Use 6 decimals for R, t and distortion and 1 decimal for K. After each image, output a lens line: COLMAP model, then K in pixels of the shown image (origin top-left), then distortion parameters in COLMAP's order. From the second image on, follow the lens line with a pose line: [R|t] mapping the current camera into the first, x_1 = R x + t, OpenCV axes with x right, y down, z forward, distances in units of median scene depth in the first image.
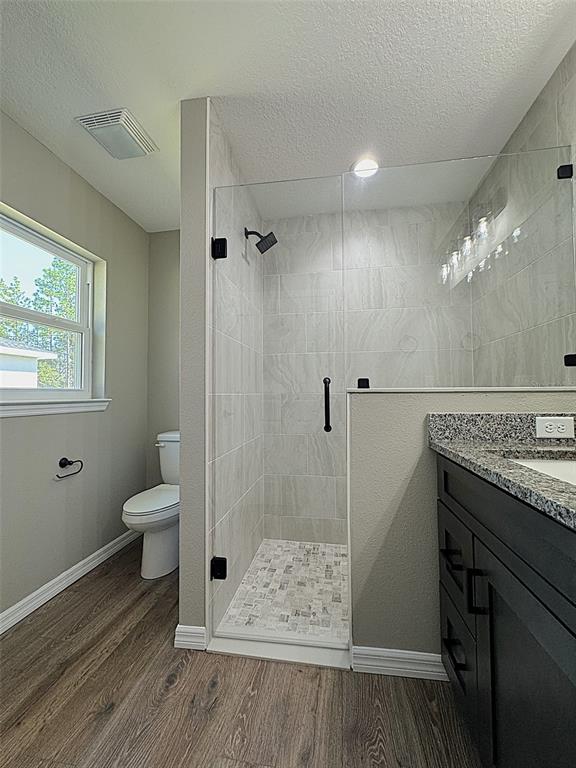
lens RADIAL K [[307.4, 0, 289.5], [0, 307.4, 382.6], [0, 0, 1]] dist [-0.002617, 0.000678]
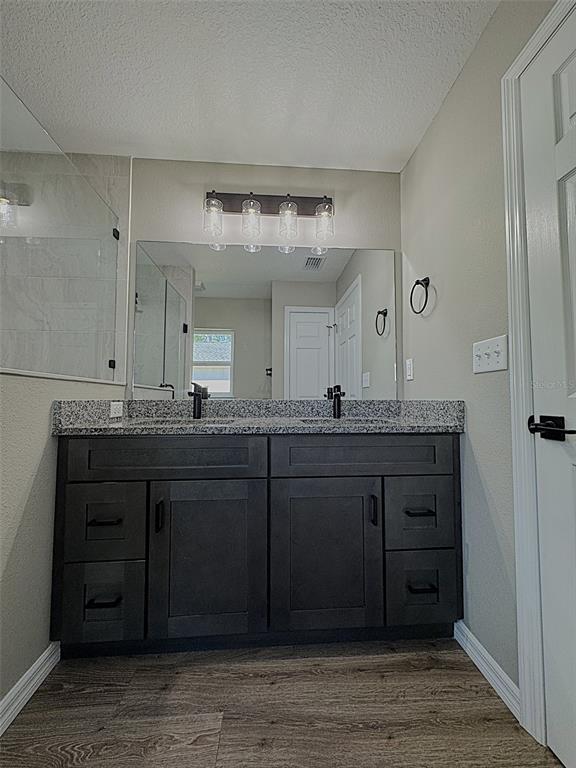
lens RADIAL K [[307.4, 0, 289.9], [0, 307.4, 383.2], [0, 0, 1]] dist [-0.002617, 0.000678]
pose [[-0.231225, 0.057639, 0.971191, -0.457999], [-0.035301, 0.997089, -0.067581, 0.058236], [-0.972260, -0.049911, -0.228517, 0.349612]]
